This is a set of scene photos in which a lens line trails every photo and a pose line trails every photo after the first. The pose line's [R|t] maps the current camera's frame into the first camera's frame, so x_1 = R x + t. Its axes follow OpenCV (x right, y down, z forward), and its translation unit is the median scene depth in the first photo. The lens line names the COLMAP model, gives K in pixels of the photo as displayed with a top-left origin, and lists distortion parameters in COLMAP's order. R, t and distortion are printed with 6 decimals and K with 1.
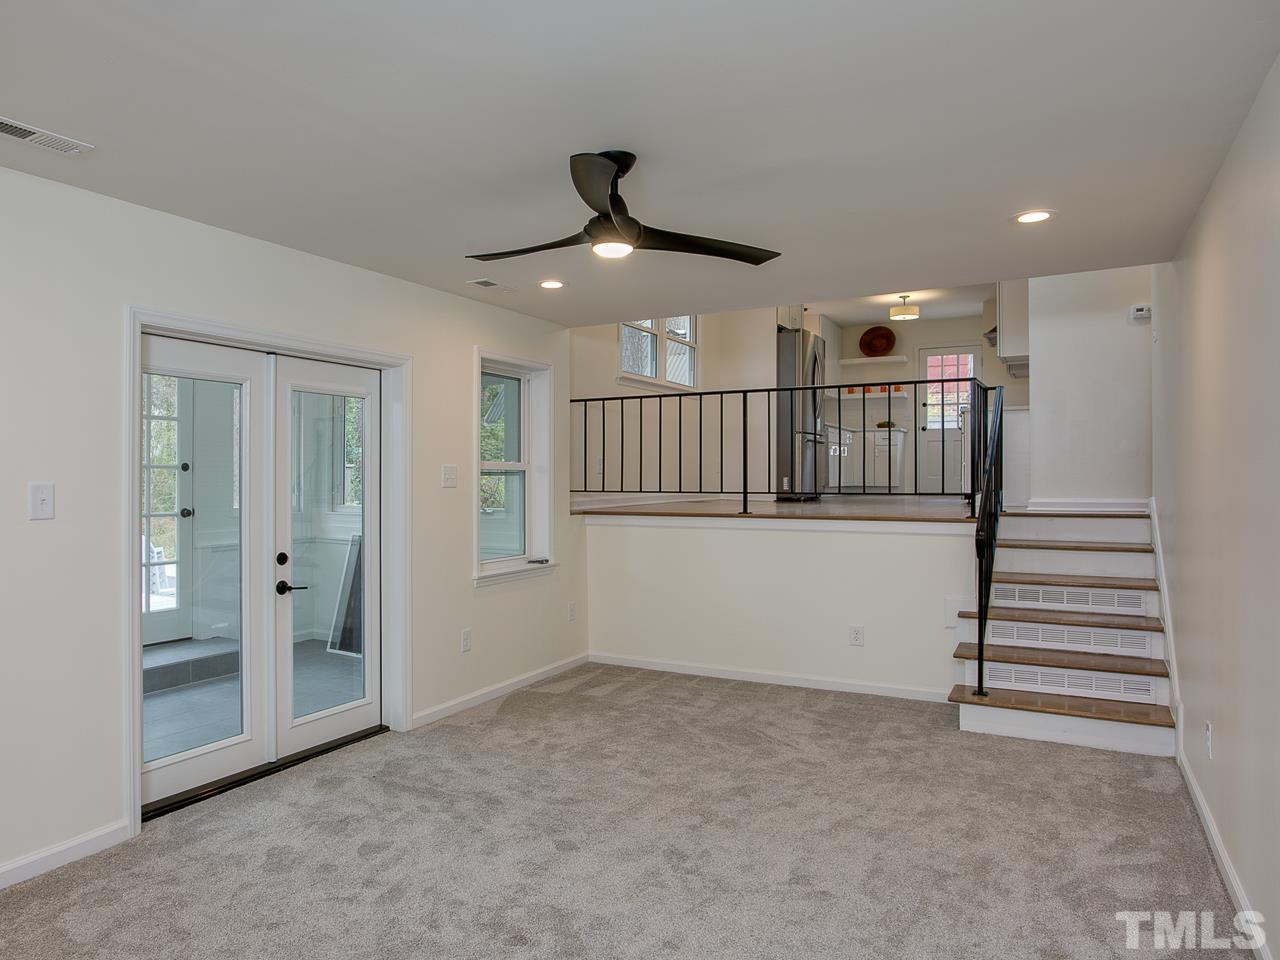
lens RADIAL K [[789.5, 0, 638.2], [0, 789.5, 471.5], [0, 0, 1]] dist [-0.006169, -0.000800]
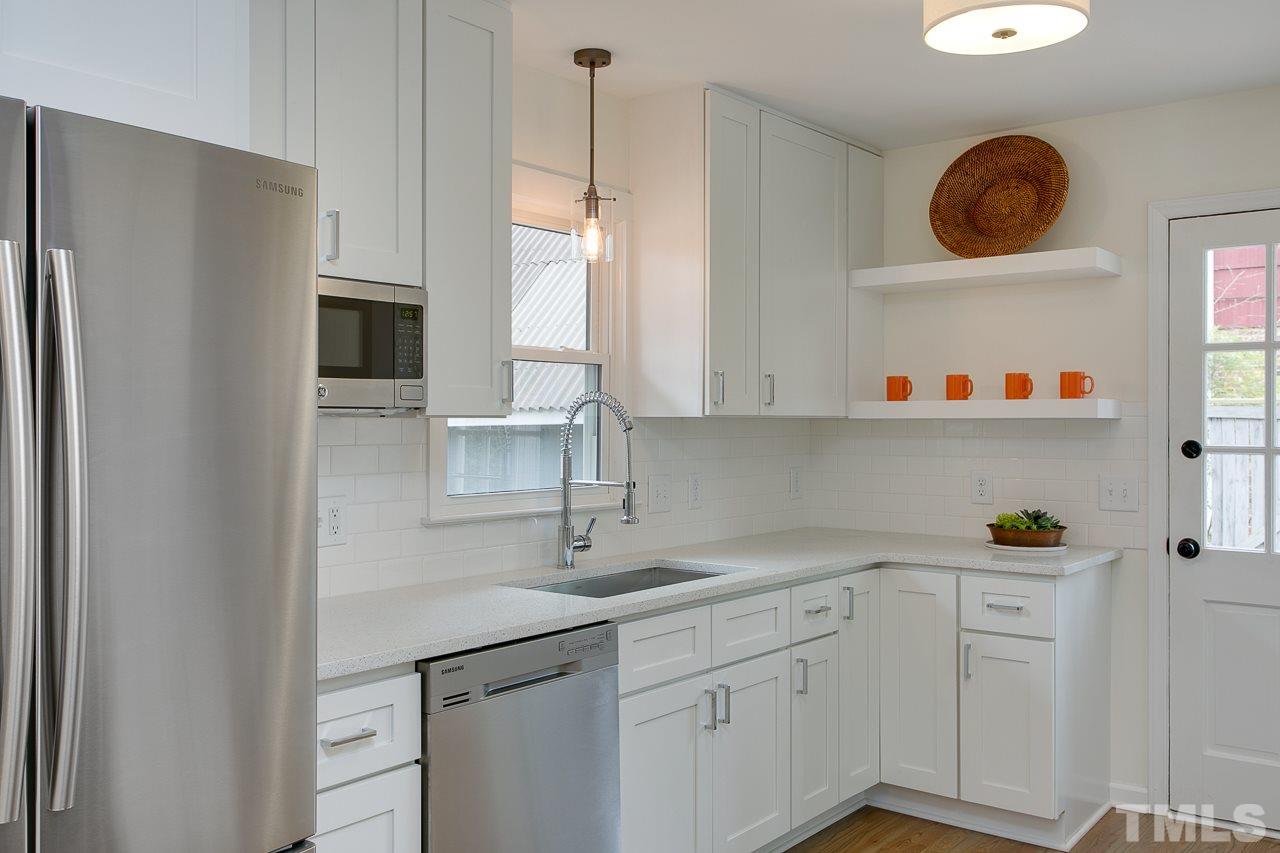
lens RADIAL K [[1112.9, 0, 639.7], [0, 1112.9, 427.9], [0, 0, 1]] dist [0.005242, -0.021916]
pose [[0.983936, -0.002459, -0.178503, 0.261569], [0.002260, 0.999997, -0.001317, -0.092186], [0.178506, 0.000893, 0.983938, 0.644820]]
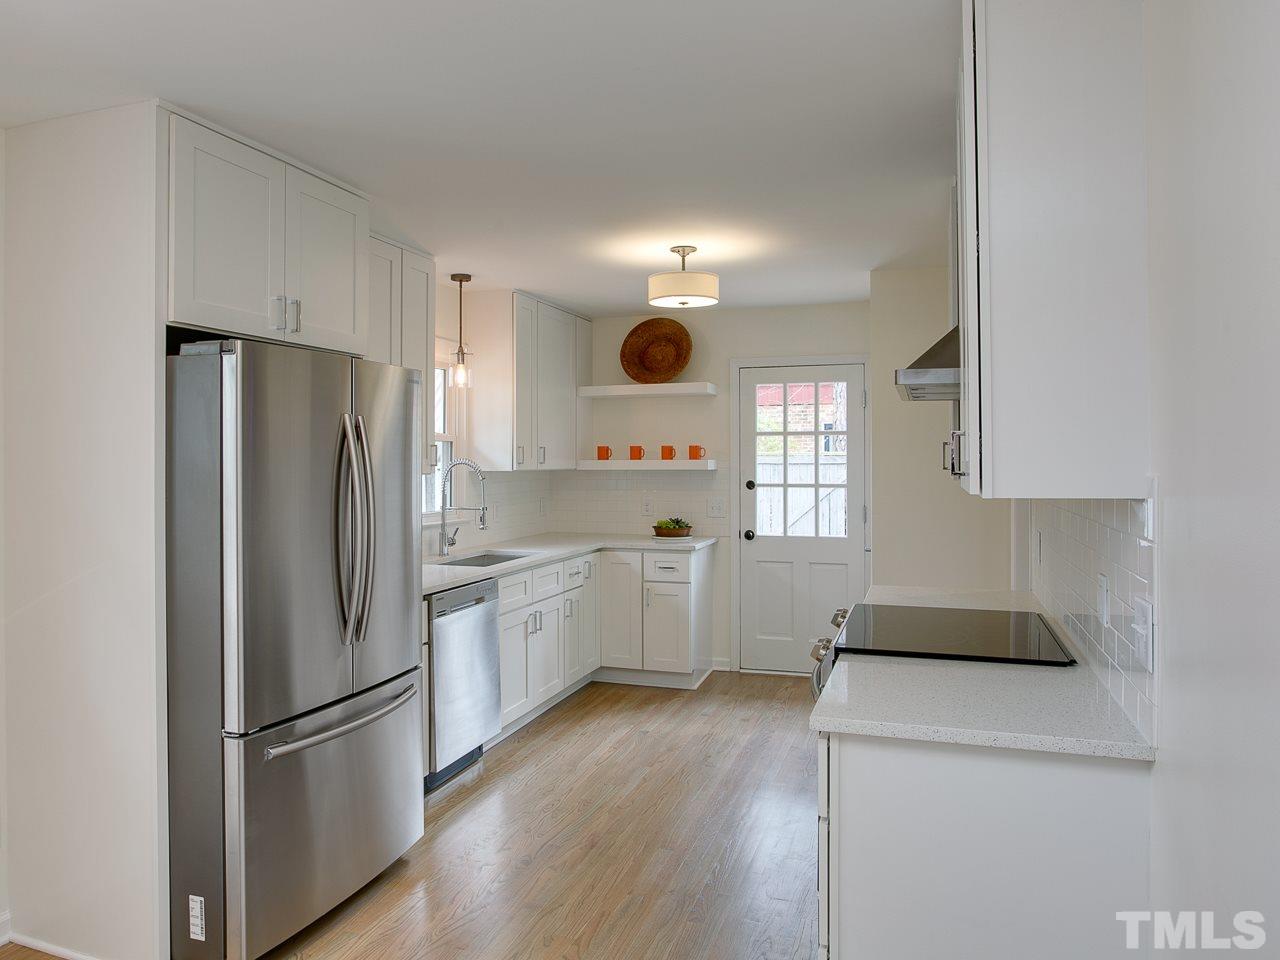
lens RADIAL K [[886.1, 0, 635.6], [0, 886.1, 475.7], [0, 0, 1]] dist [-0.065303, -0.000671]
pose [[0.984614, -0.009565, 0.174483, 0.203490], [0.007577, 0.999899, 0.012057, -0.098609], [-0.174581, -0.010549, 0.984586, 0.490857]]
